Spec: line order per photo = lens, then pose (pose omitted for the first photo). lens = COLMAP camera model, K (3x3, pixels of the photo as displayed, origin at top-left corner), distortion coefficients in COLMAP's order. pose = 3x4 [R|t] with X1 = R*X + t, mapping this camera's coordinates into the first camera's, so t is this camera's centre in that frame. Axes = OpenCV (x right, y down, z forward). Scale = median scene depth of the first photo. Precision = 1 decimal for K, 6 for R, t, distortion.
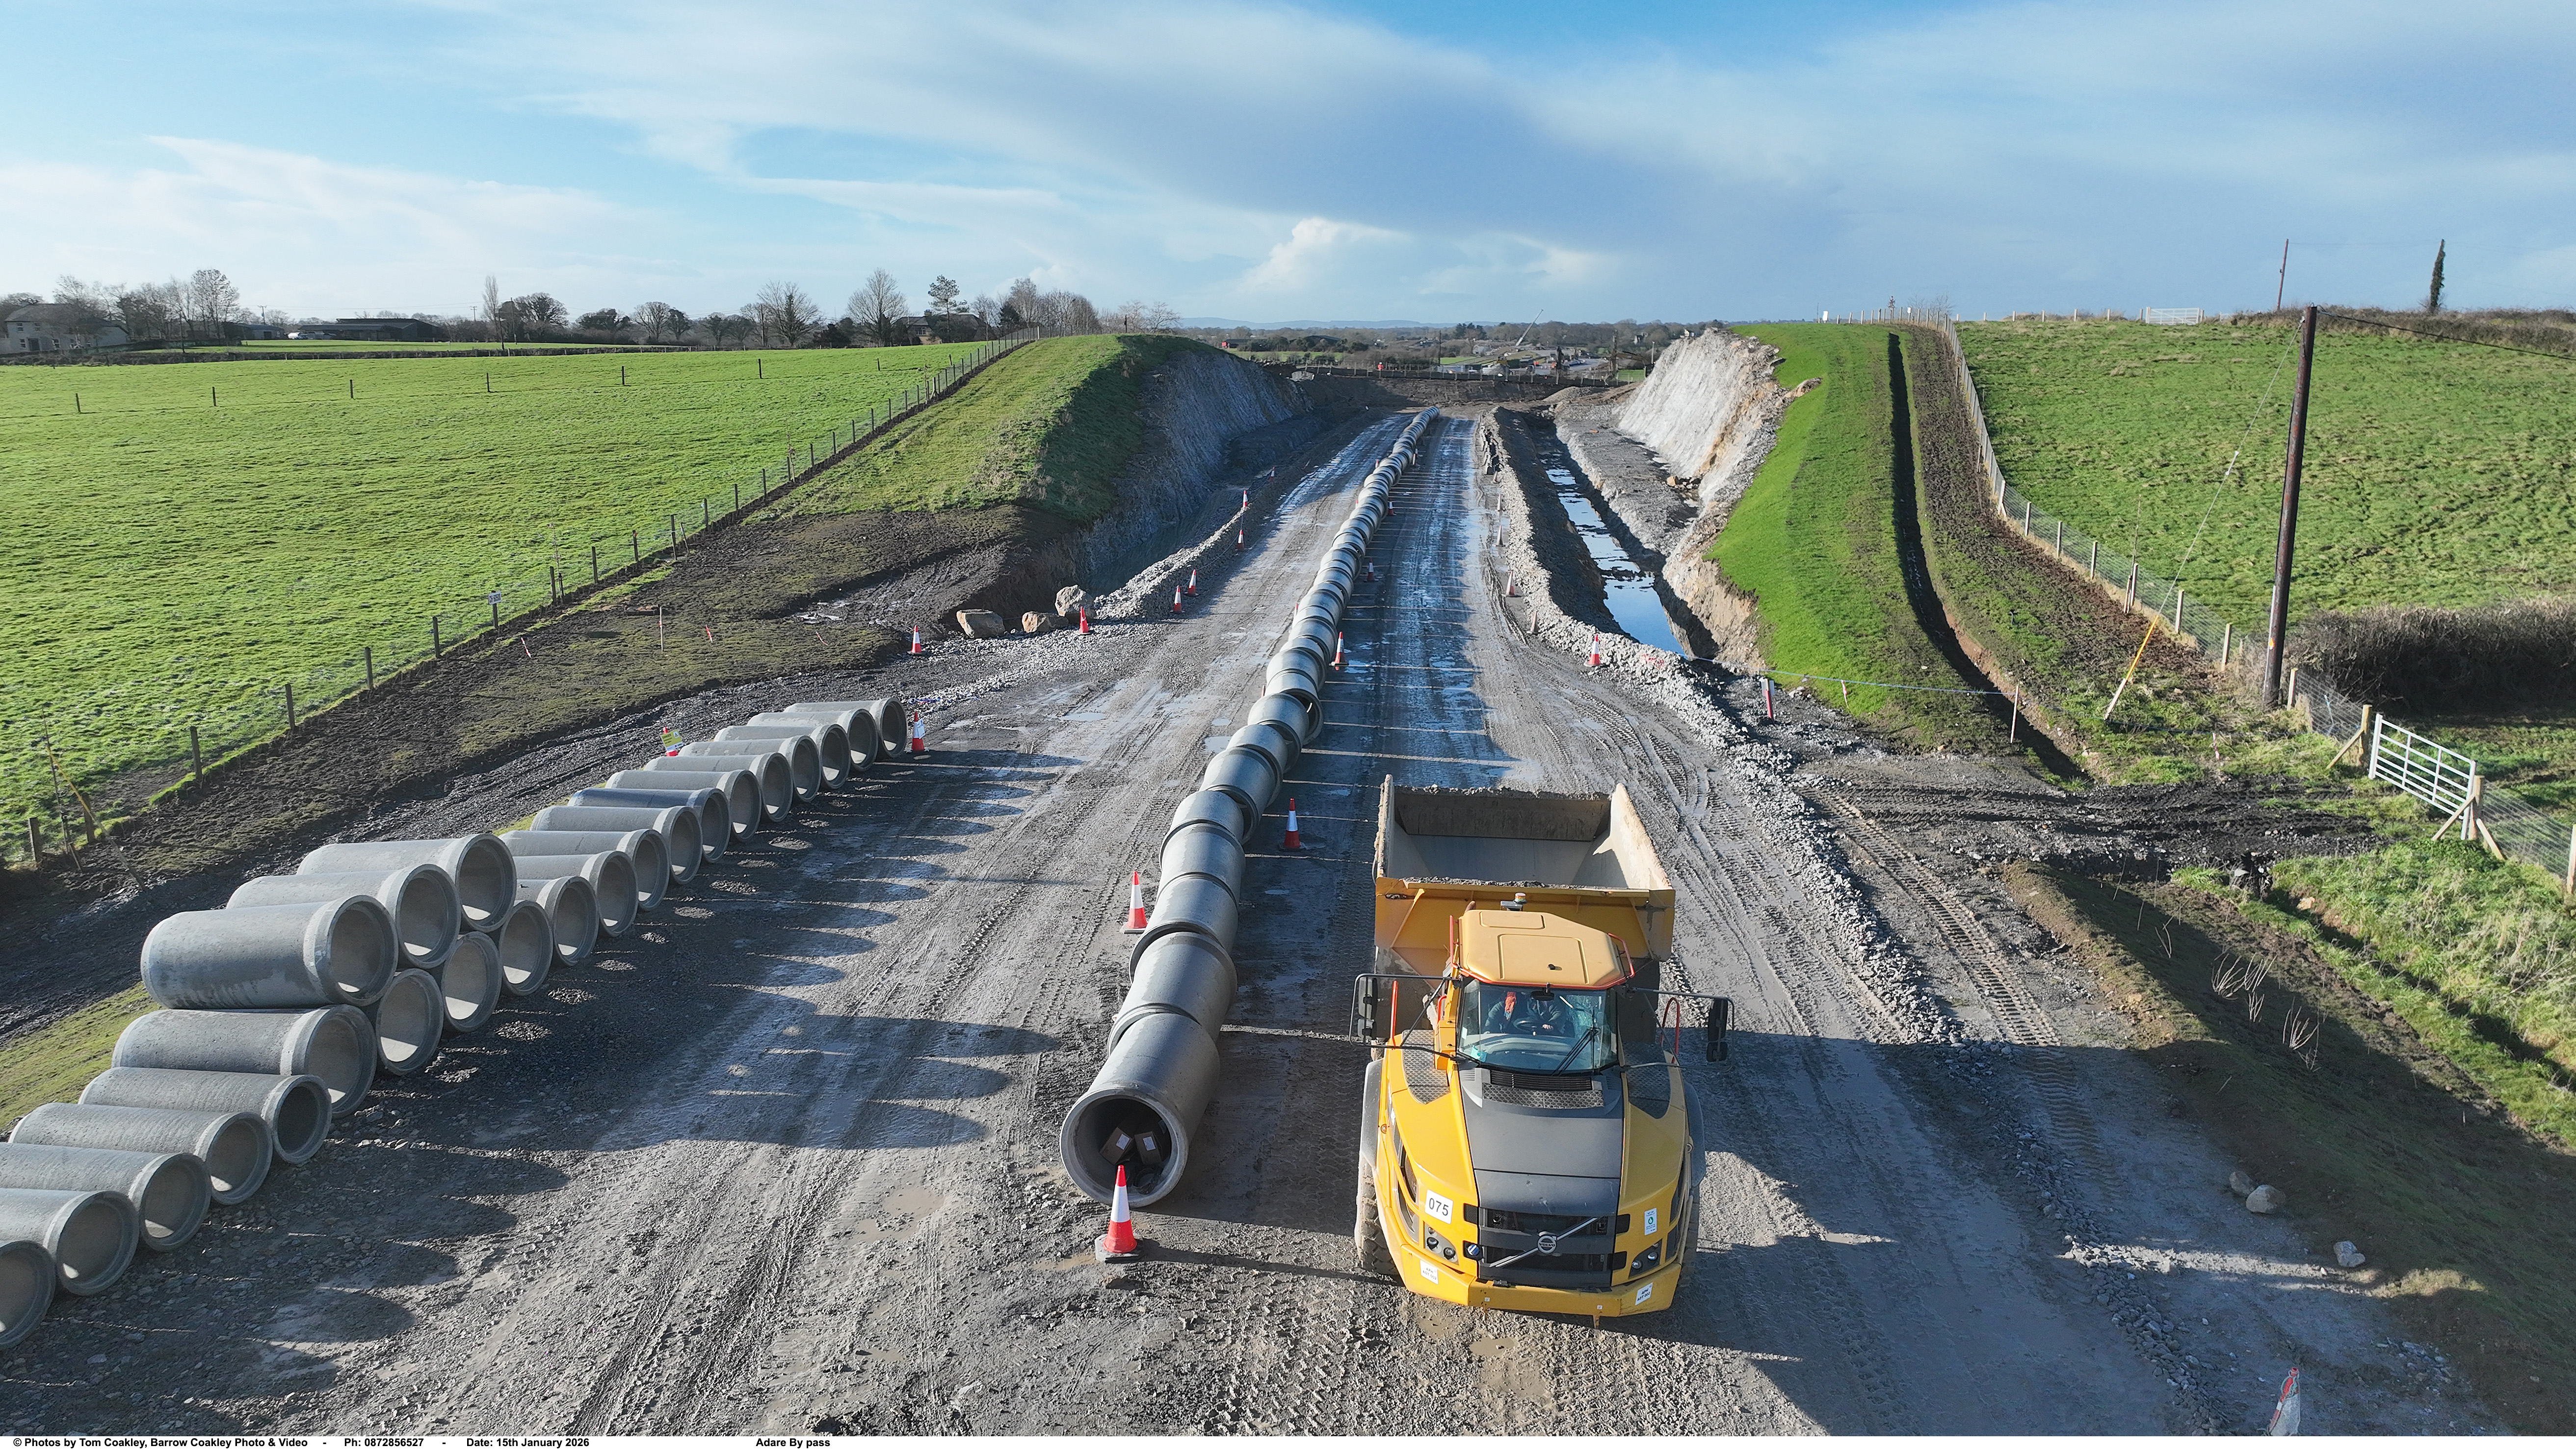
lens RADIAL K [[1812.2, 0, 1288.0], [0, 1812.2, 724.5], [0, 0, 1]] dist [0.006469, 0.004467]
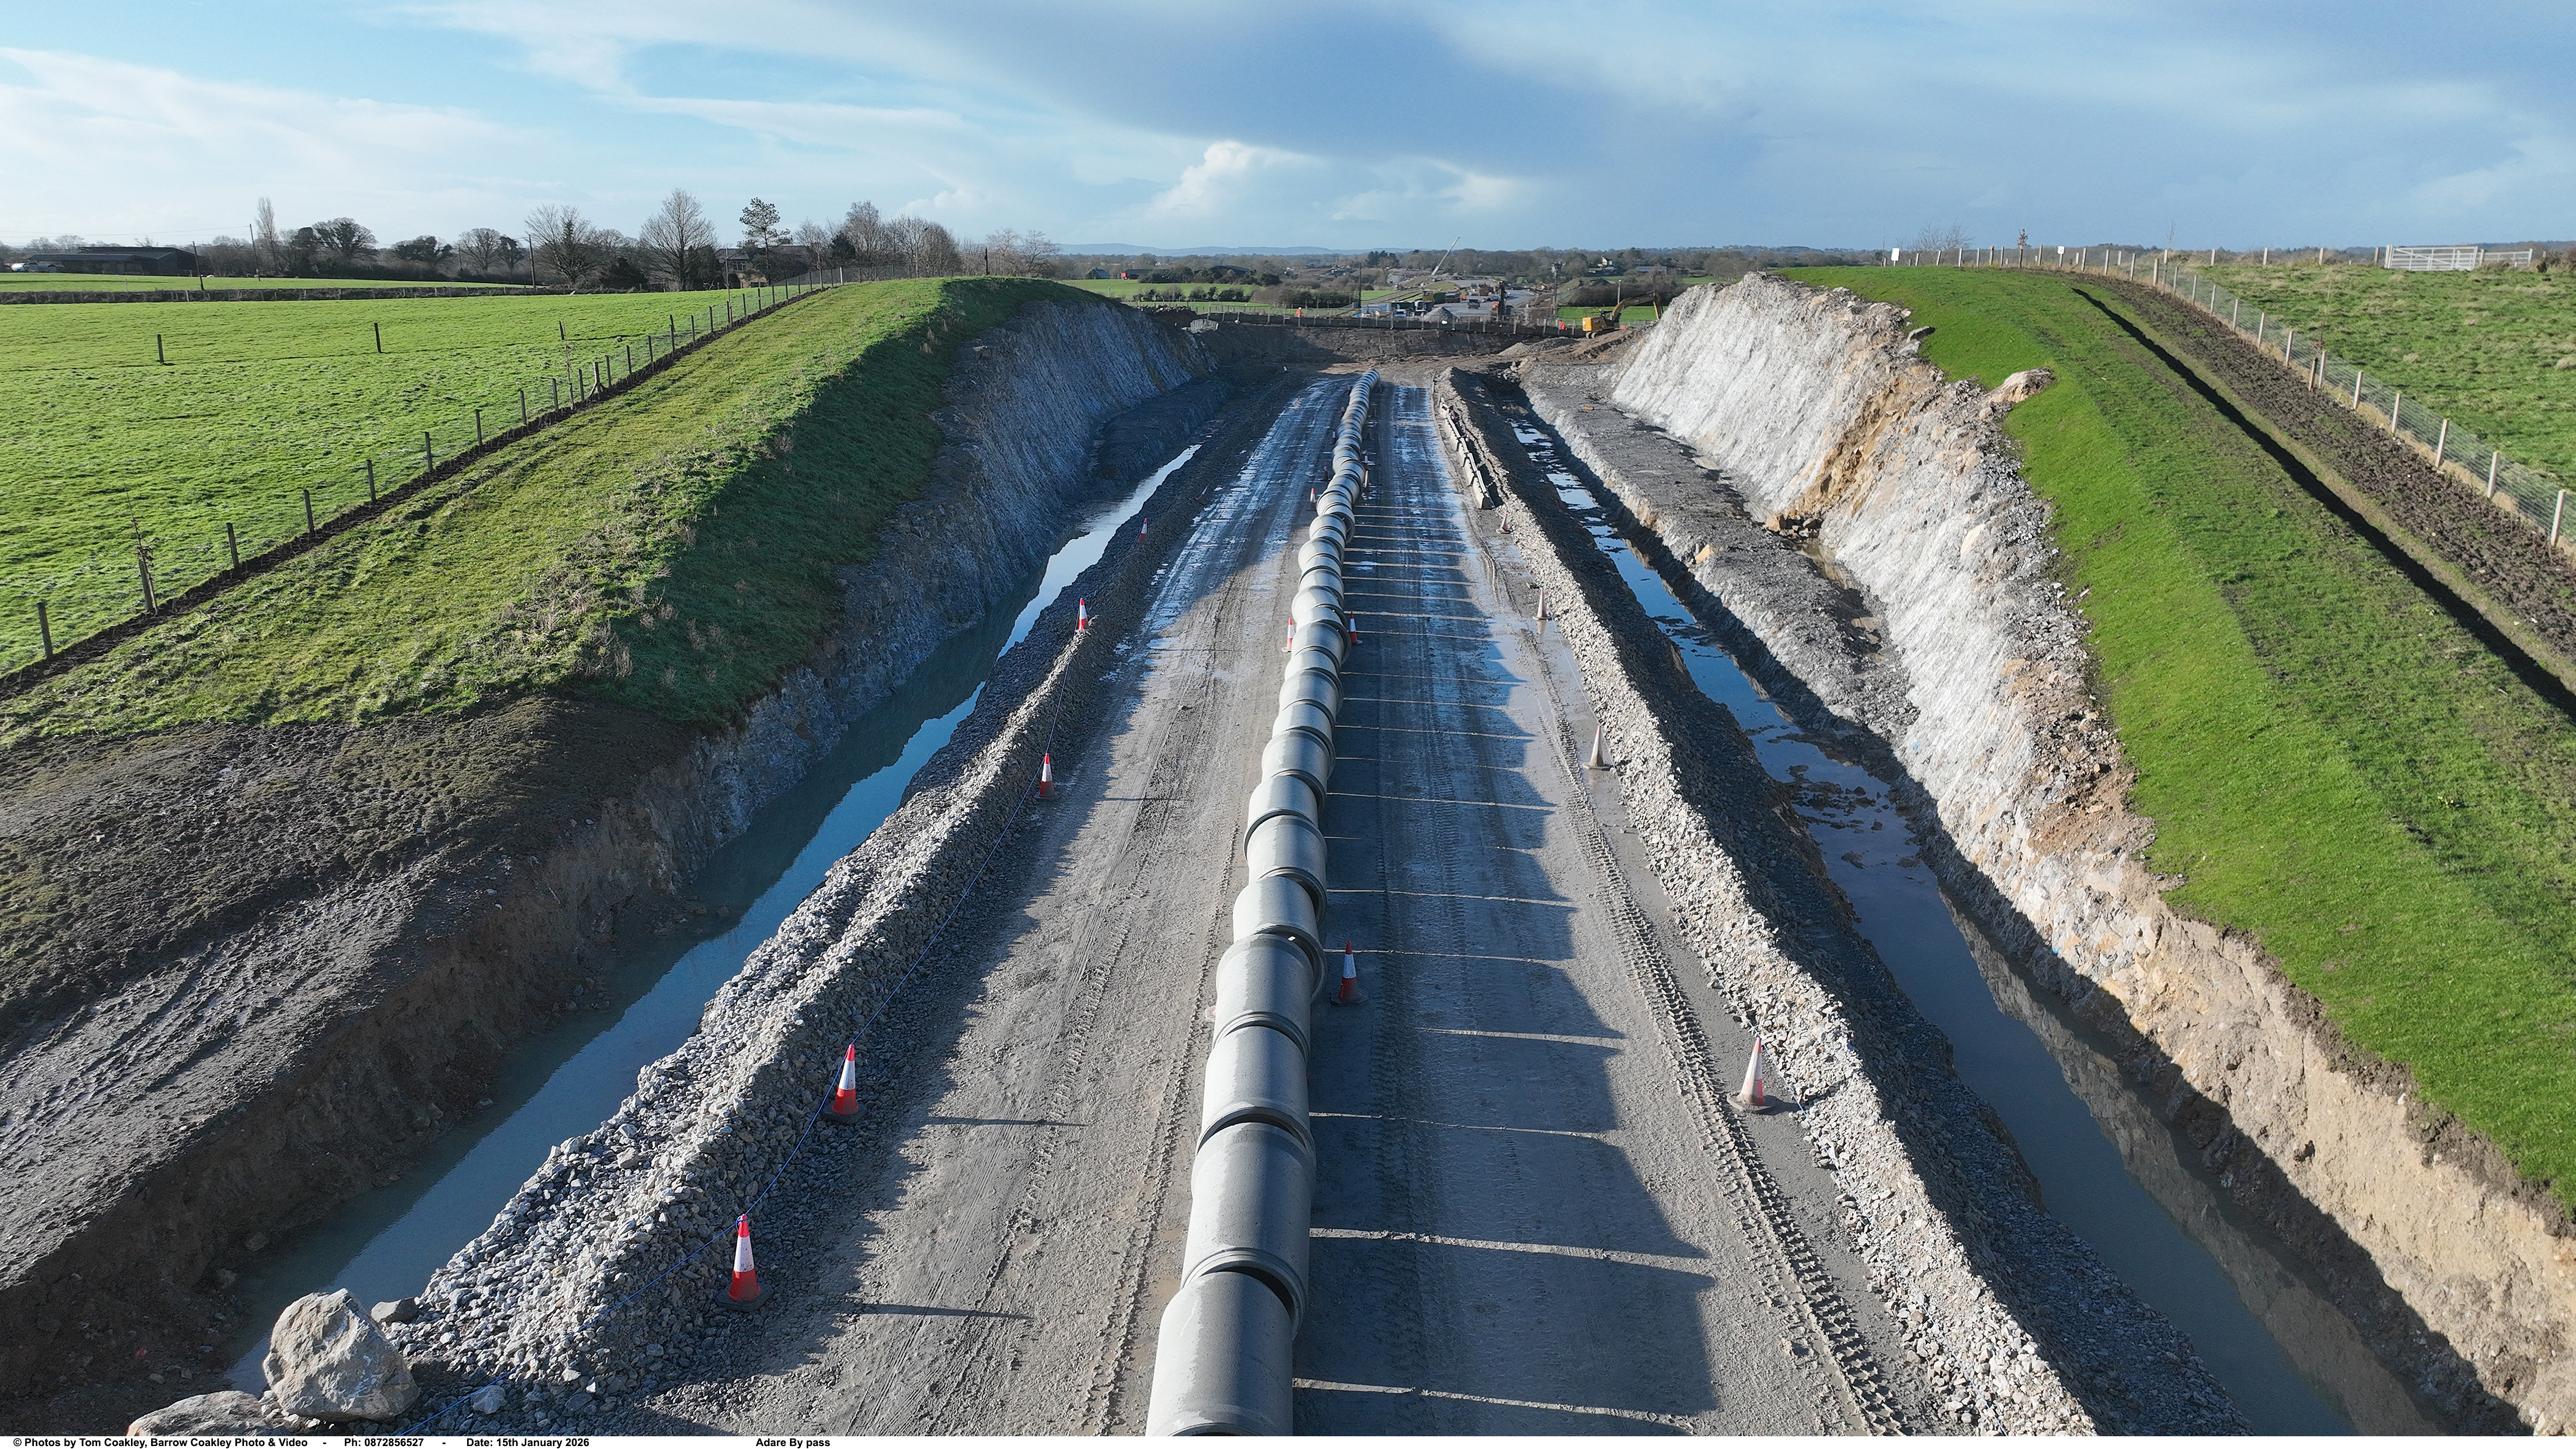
lens RADIAL K [[1812.2, 0, 1288.0], [0, 1812.2, 724.5], [0, 0, 1]] dist [0.006469, 0.004467]
pose [[0.998781, -0.011720, 0.047941, 0.022136], [0.009874, 0.999208, 0.038557, -0.219406], [-0.048355, -0.038036, 0.998106, 0.898395]]
